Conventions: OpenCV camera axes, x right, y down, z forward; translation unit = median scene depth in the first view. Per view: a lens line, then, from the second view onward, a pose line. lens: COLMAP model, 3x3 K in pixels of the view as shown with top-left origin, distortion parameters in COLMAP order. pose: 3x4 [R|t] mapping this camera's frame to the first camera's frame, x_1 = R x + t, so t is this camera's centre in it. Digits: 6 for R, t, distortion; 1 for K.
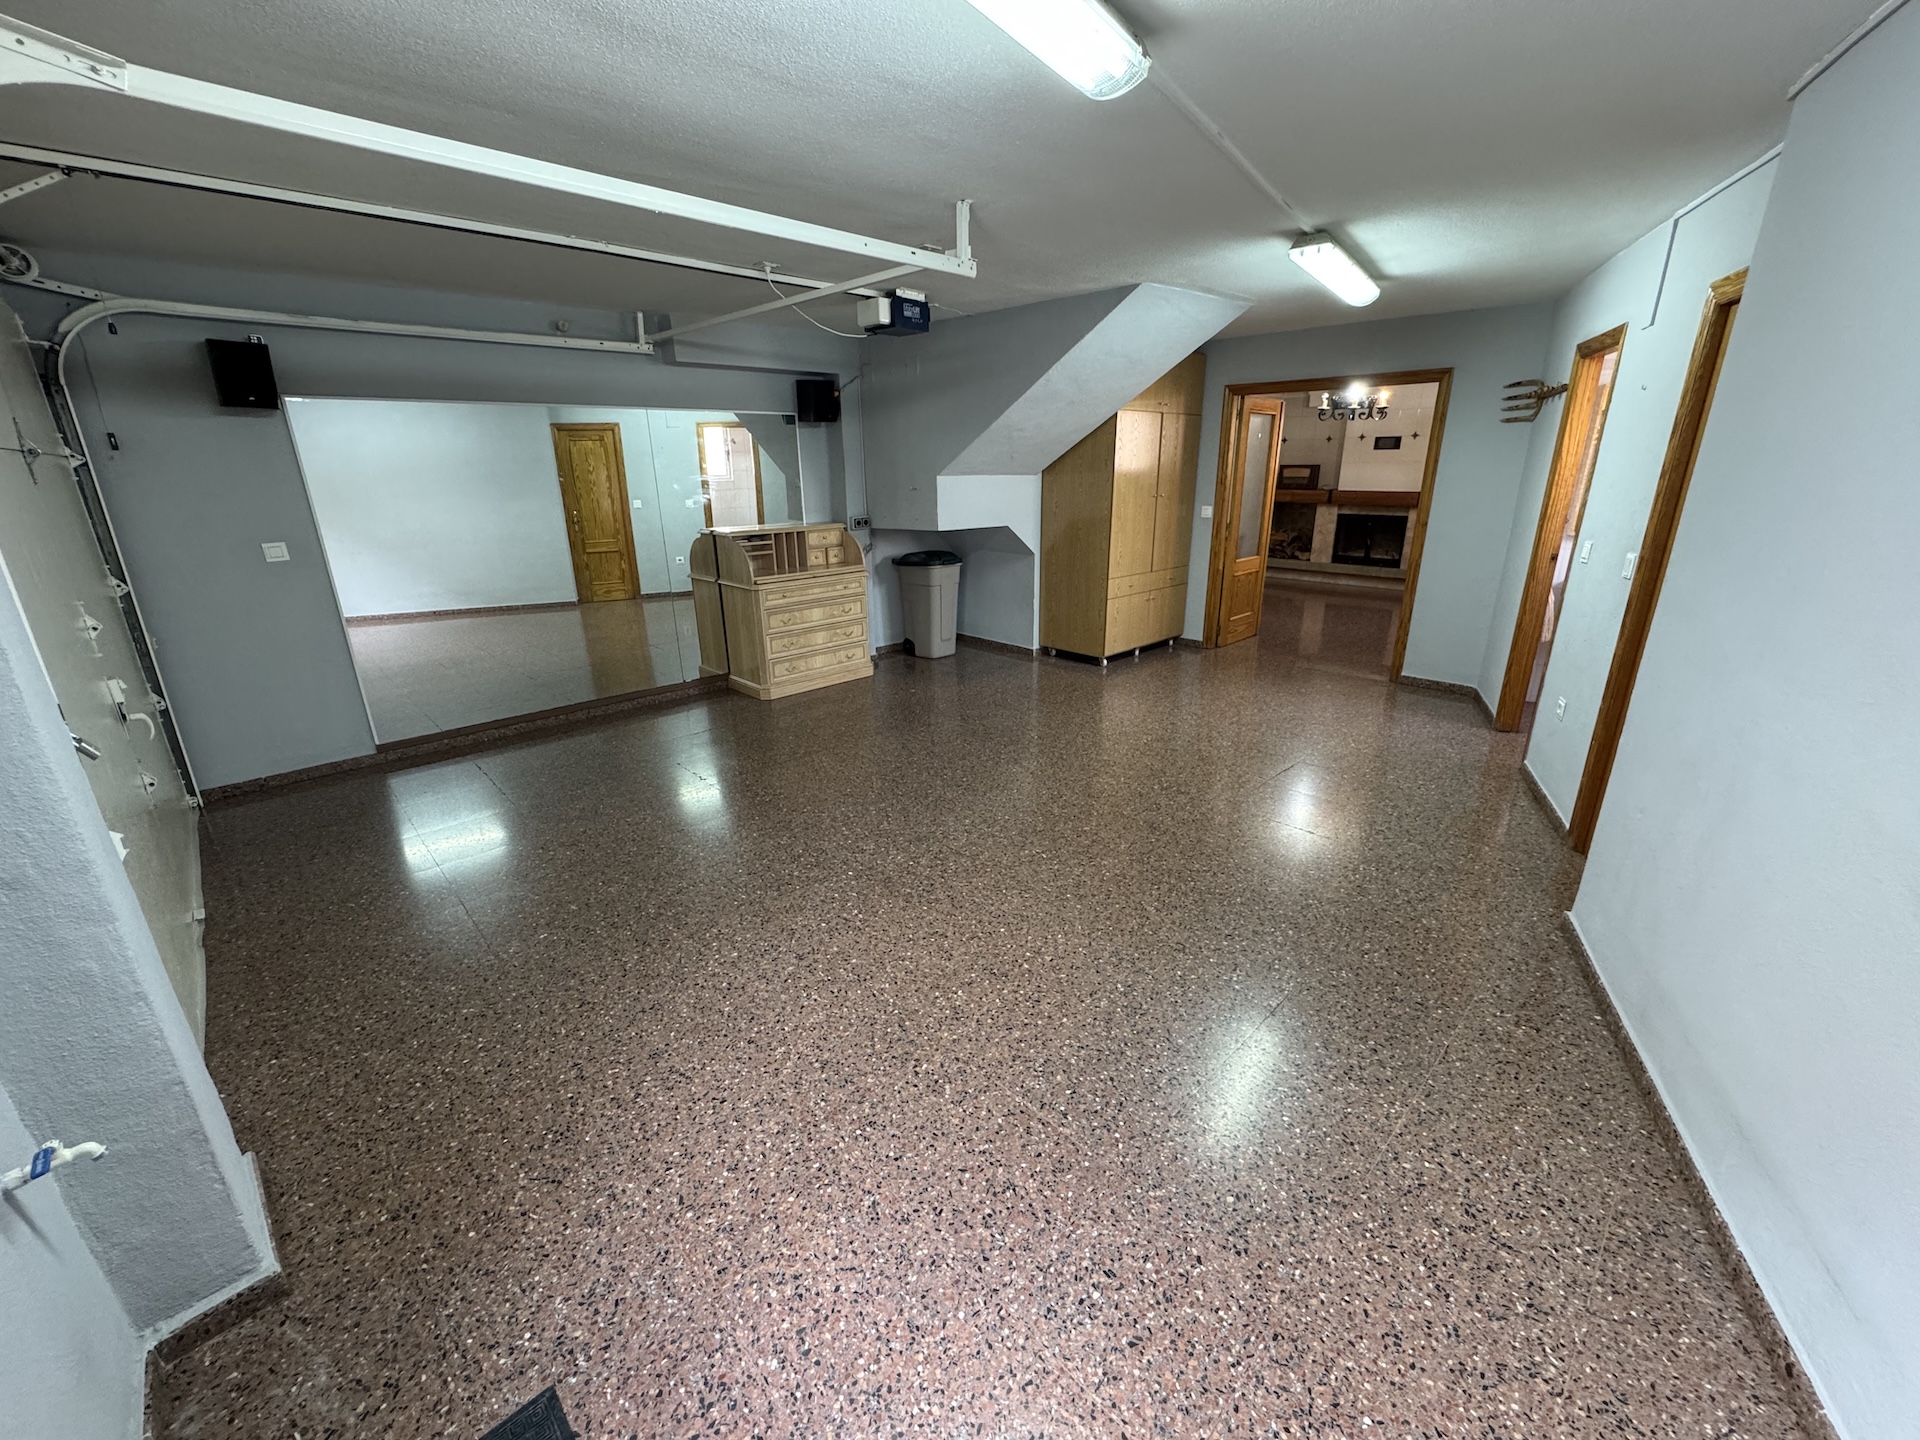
lens RADIAL K [[765.4, 0, 970.4], [0, 765.4, 717.1], [0, 0, 1]] dist [-0.004488, 0.001116]
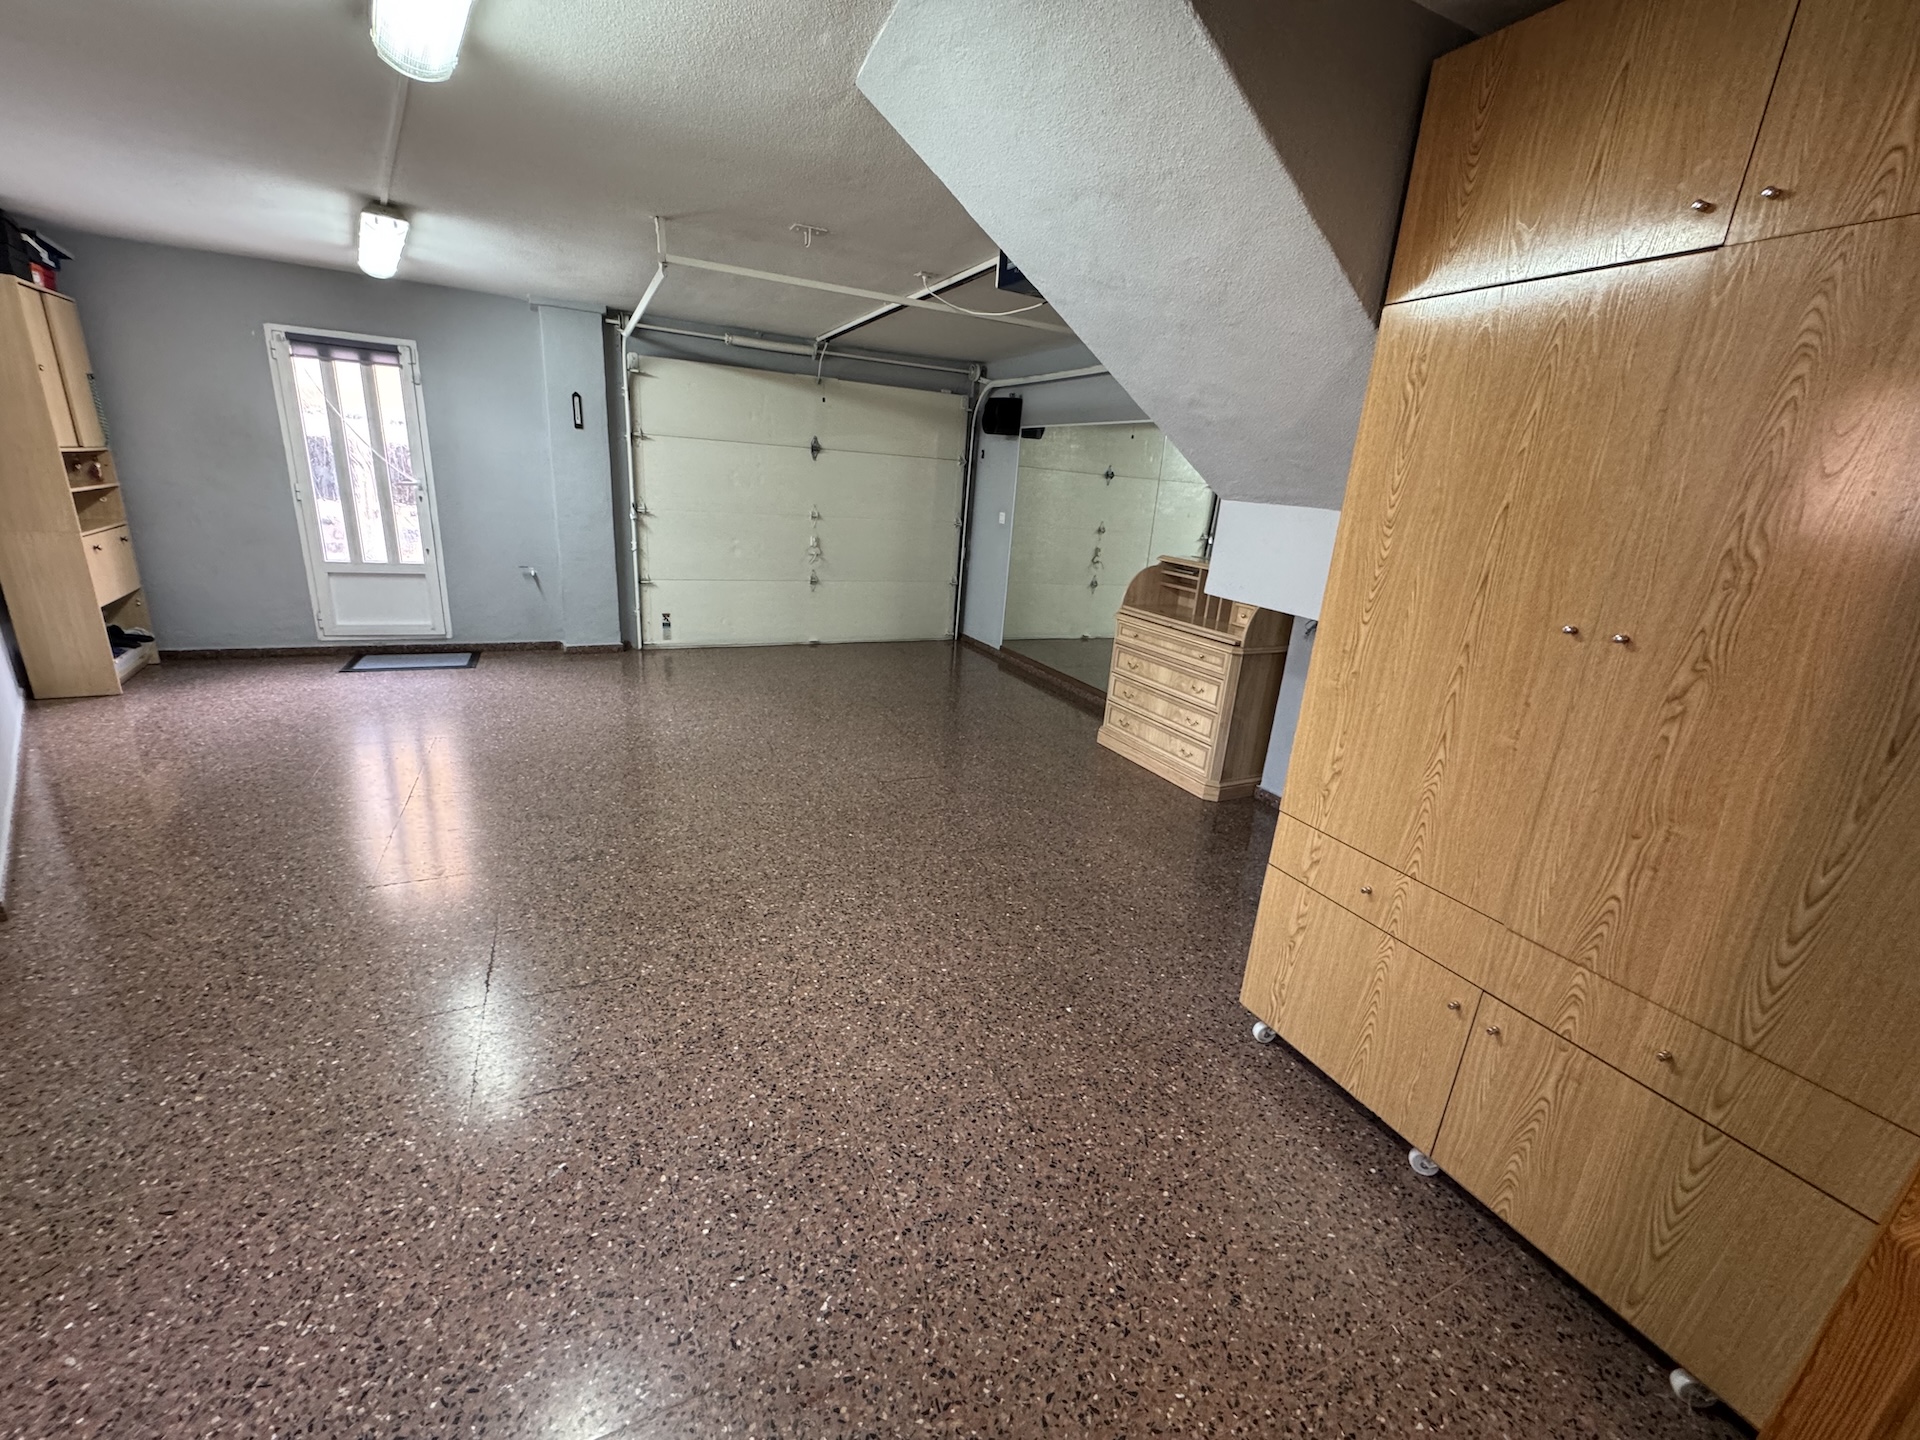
lens RADIAL K [[765.4, 0, 954.8], [0, 765.4, 715.1], [0, 0, 1]] dist [-0.004488, 0.001116]
pose [[-0.314738, 0.271216, -0.909605, 0.569299], [-0.362306, 0.851421, 0.379231, -0.316829], [0.877311, 0.448914, -0.169711, 0.977056]]
